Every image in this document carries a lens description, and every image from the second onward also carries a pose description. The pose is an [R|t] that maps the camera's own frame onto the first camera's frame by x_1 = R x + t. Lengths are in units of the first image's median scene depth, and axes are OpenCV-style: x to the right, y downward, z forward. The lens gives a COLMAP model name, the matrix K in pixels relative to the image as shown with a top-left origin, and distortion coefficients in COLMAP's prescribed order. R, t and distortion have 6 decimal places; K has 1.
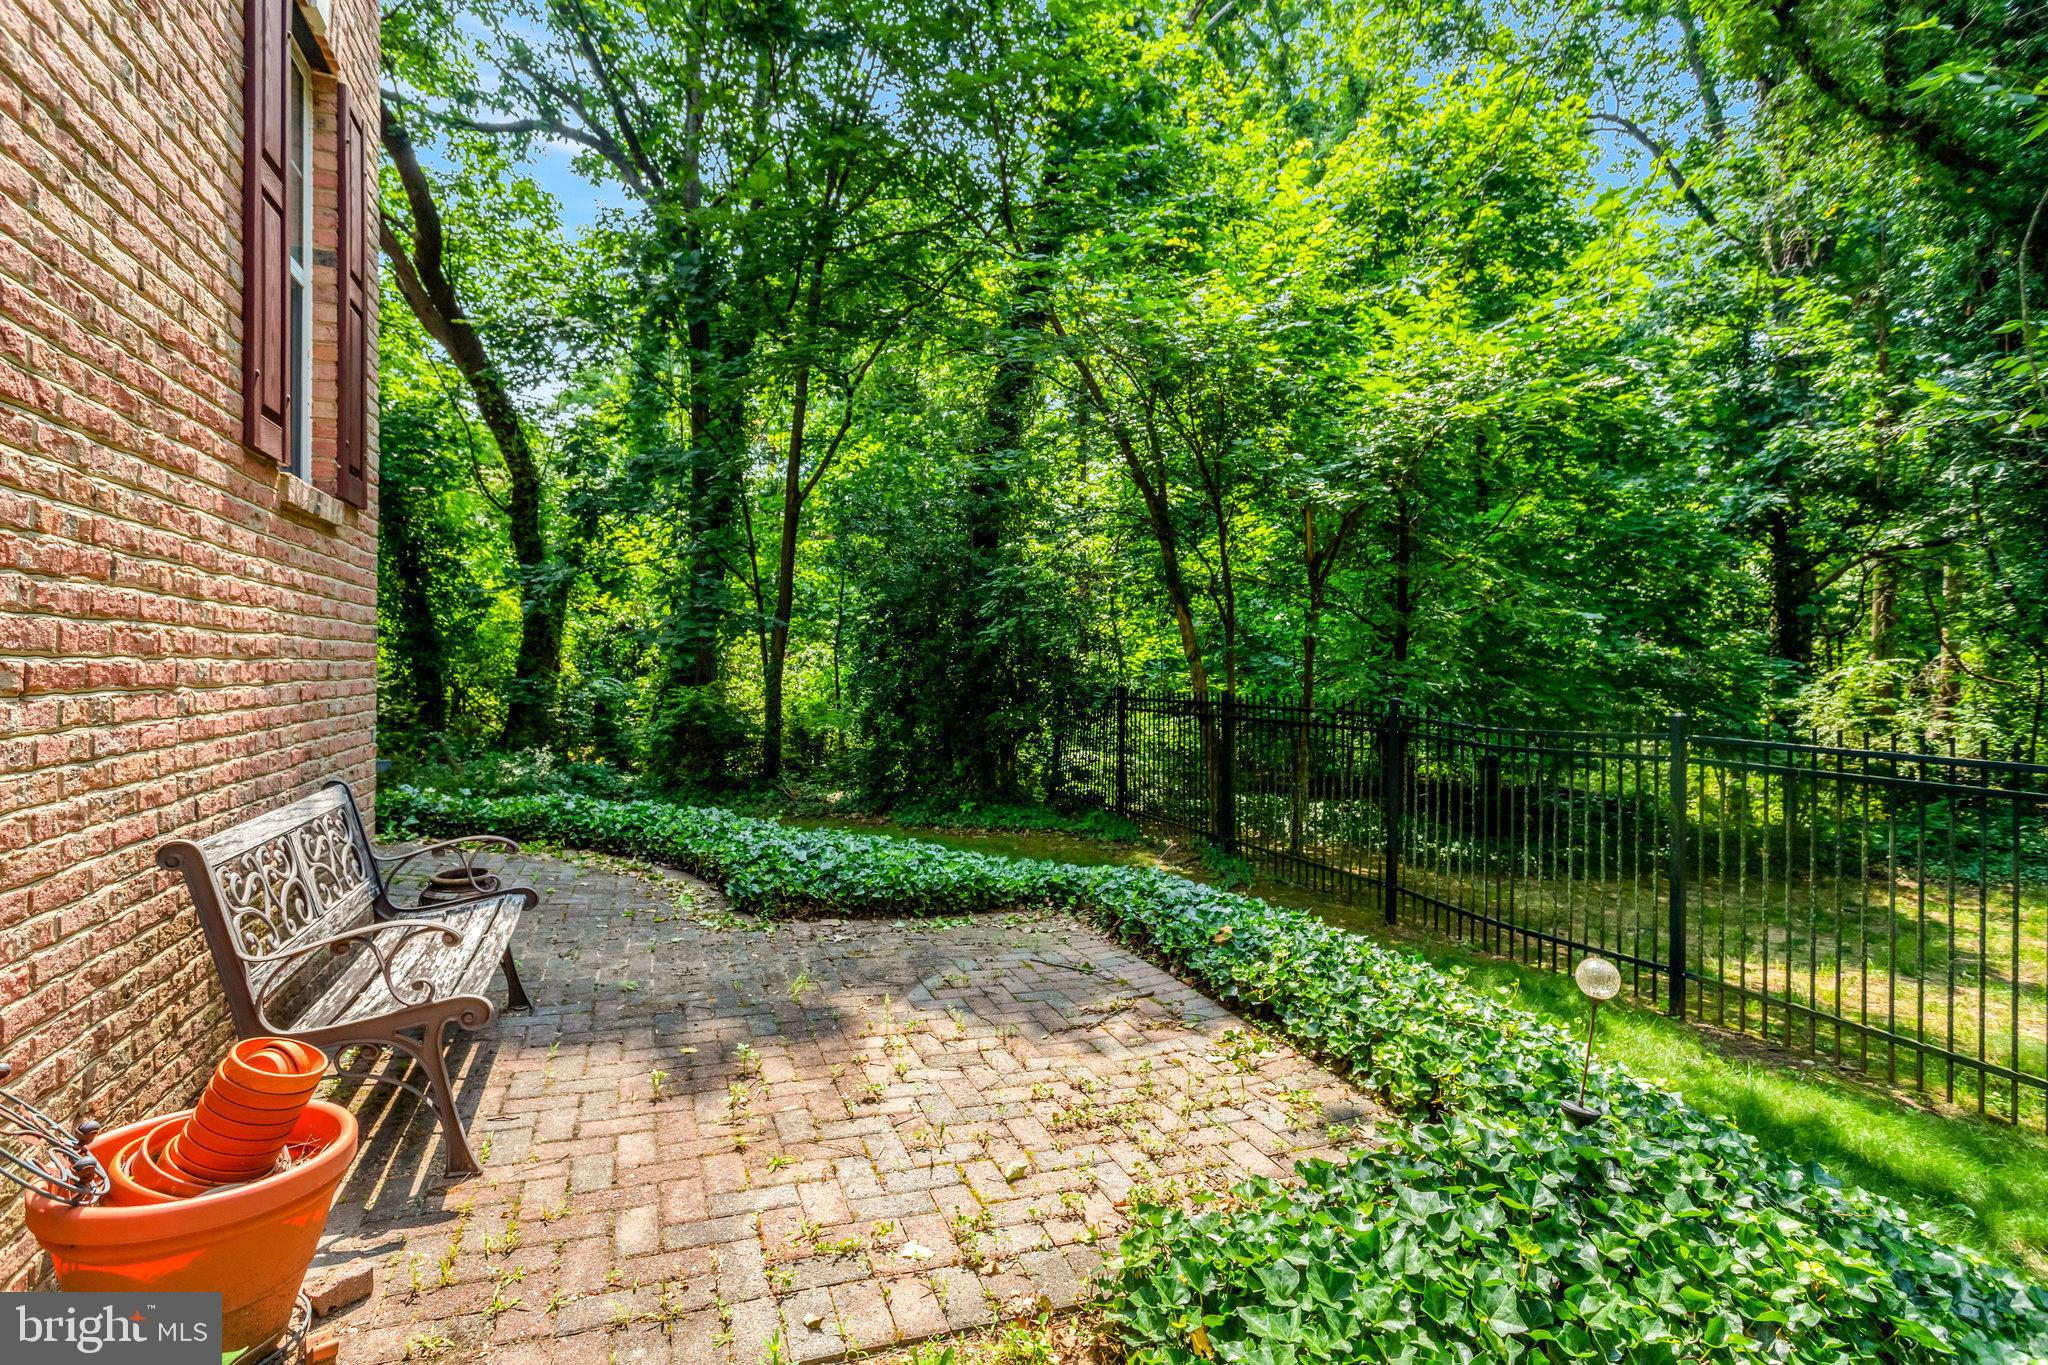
lens RADIAL K [[986.9, 0, 1024.0], [0, 986.9, 682.5], [0, 0, 1]] dist [0.022644, -0.000653]
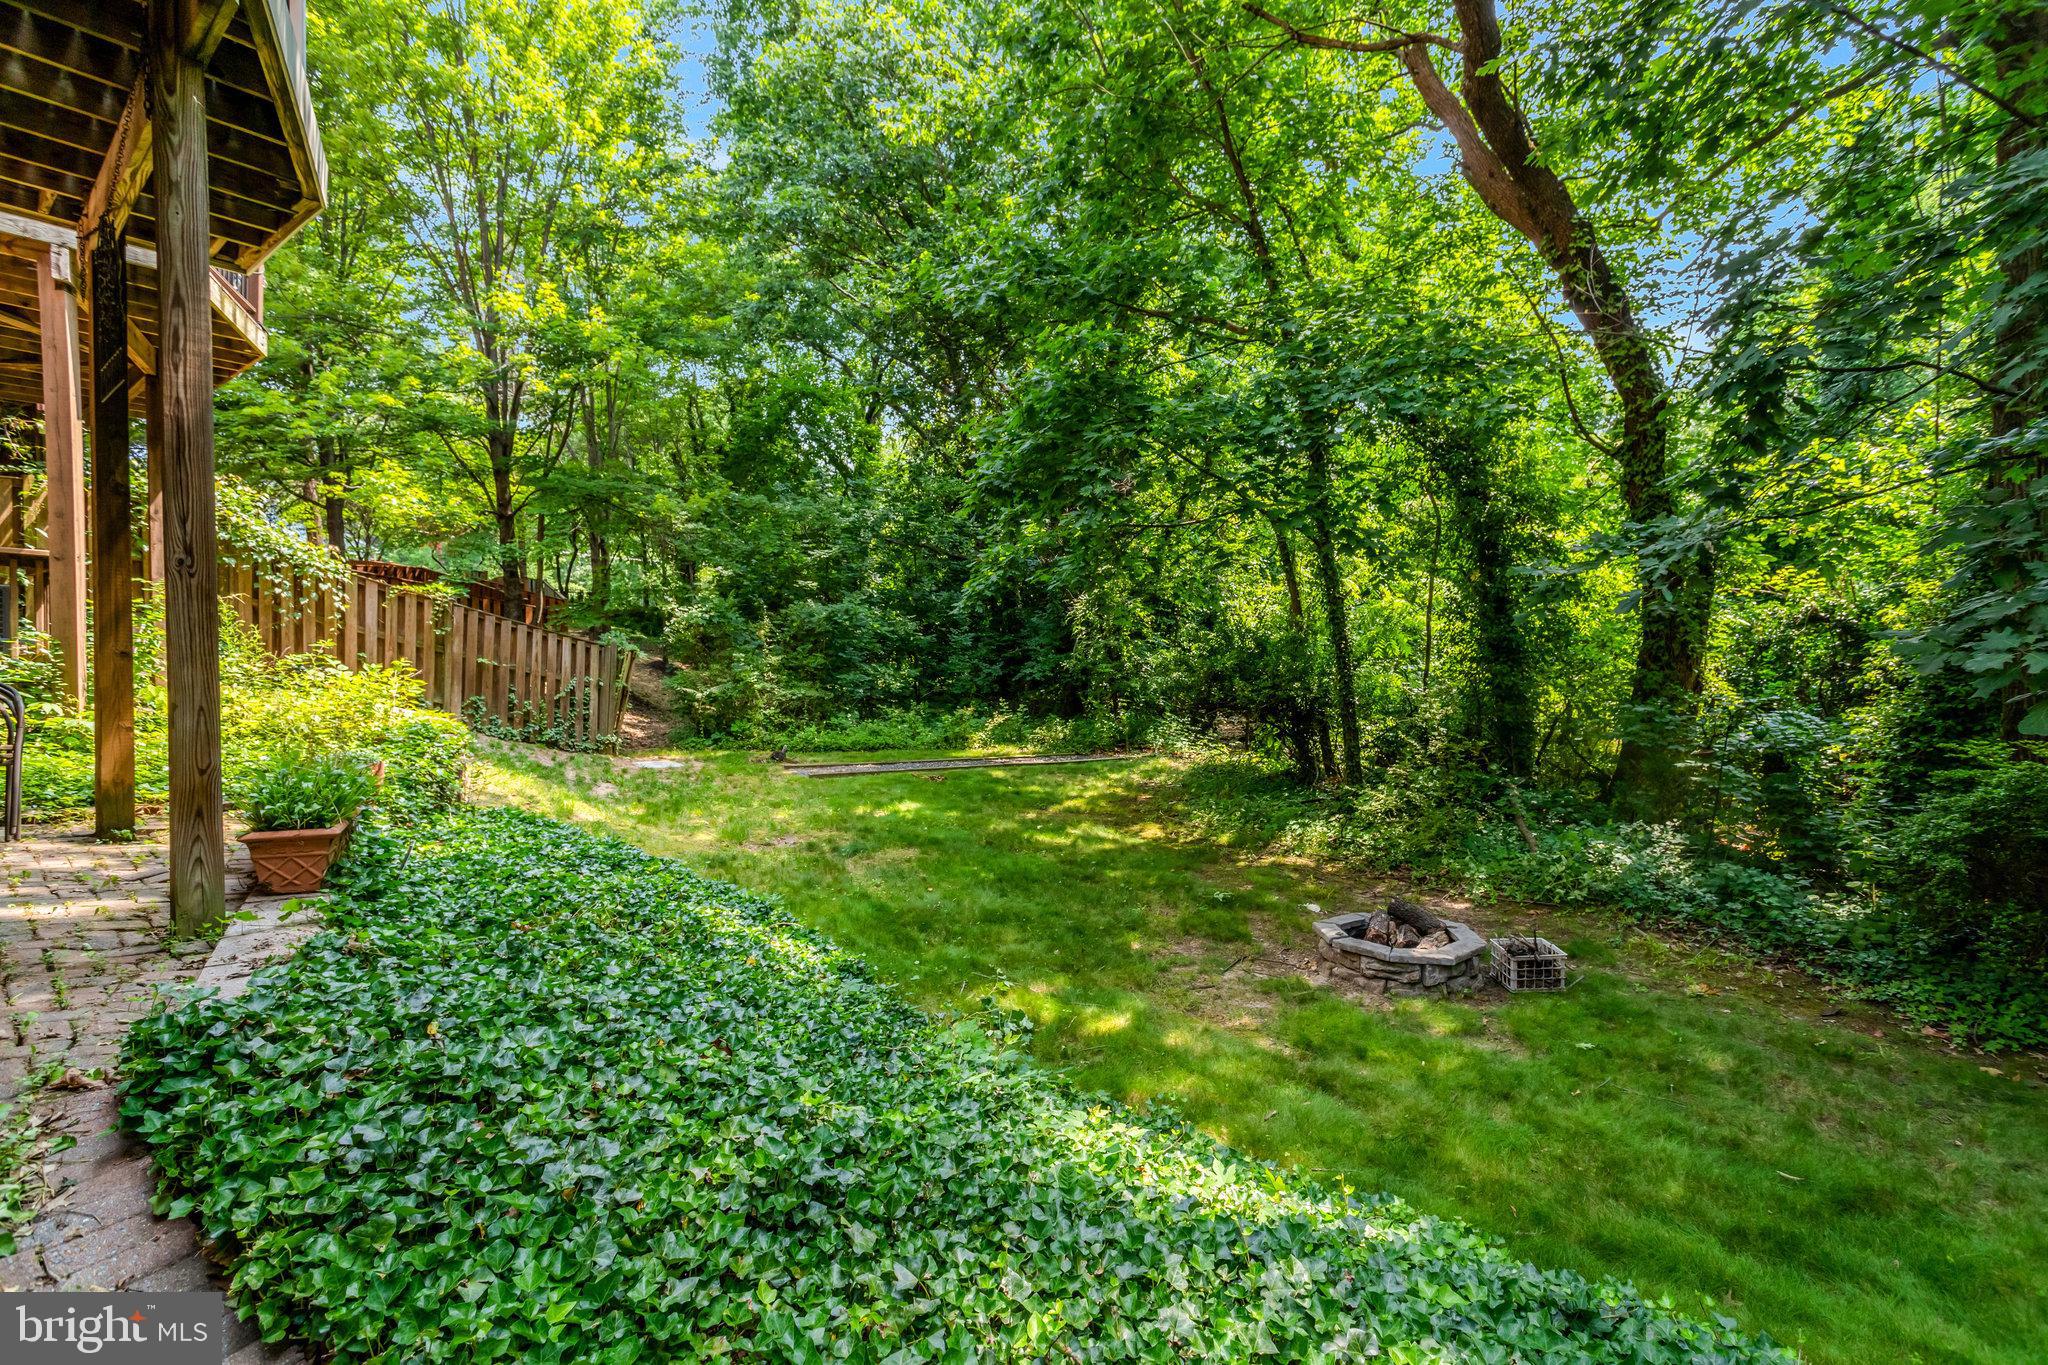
lens RADIAL K [[986.9, 0, 1024.0], [0, 986.9, 682.5], [0, 0, 1]] dist [0.022644, -0.000653]
pose [[0.503932, 0.011549, -0.863666, -0.126682], [-0.005647, 0.999933, 0.010076, -0.021659], [0.863725, -0.000200, 0.503963, 0.285247]]
